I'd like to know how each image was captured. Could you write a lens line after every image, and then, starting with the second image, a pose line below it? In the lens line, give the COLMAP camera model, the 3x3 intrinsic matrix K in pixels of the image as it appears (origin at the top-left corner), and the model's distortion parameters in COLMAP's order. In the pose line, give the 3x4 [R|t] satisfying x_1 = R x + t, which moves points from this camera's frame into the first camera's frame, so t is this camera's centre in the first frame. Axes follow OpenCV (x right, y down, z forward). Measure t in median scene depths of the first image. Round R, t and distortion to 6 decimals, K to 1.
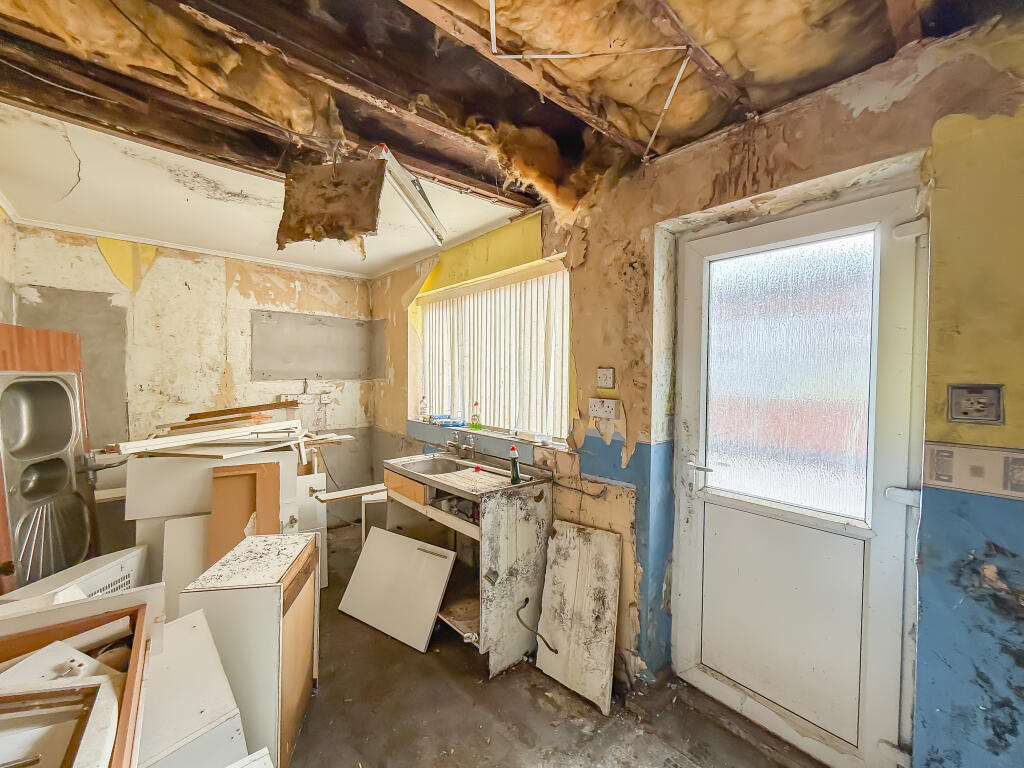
lens RADIAL K [[410.4, 0, 517.8], [0, 410.4, 384.0], [0, 0, 1]] dist [-0.004394, 0.000514]
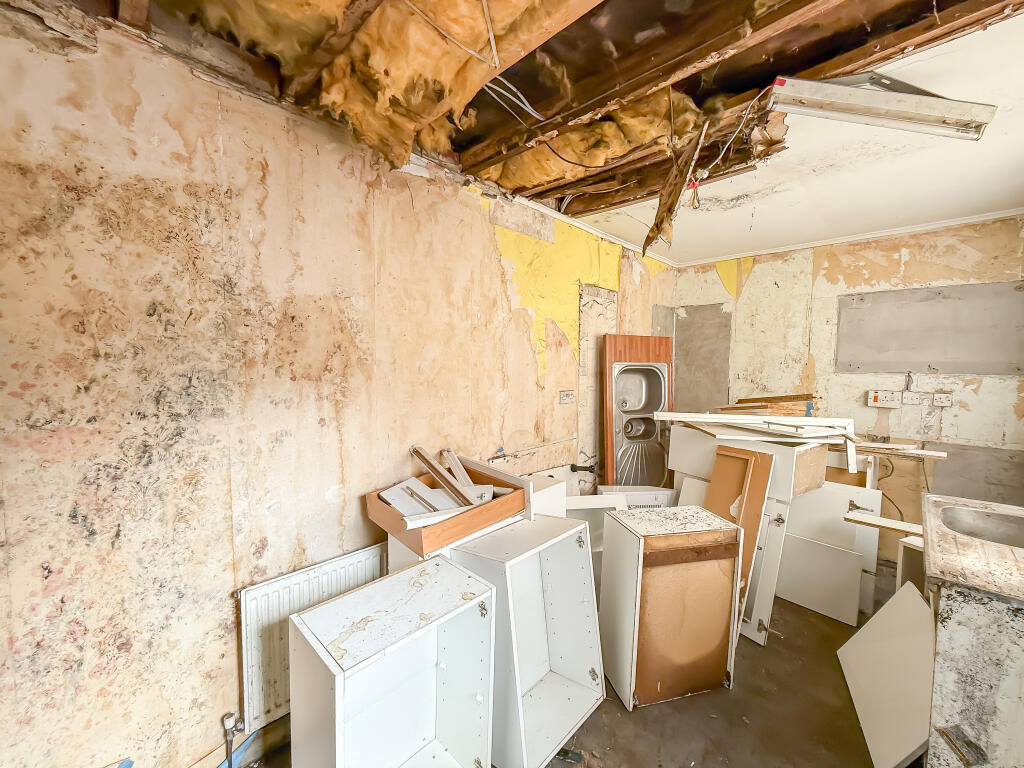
lens RADIAL K [[410.4, 0, 516.0], [0, 410.4, 384.5], [0, 0, 1]] dist [-0.004394, 0.000514]
pose [[0.066564, 0.047313, -0.996660, 0.290050], [-0.031416, 0.998479, 0.045301, -0.000943], [0.997287, 0.028295, 0.067949, 0.274468]]
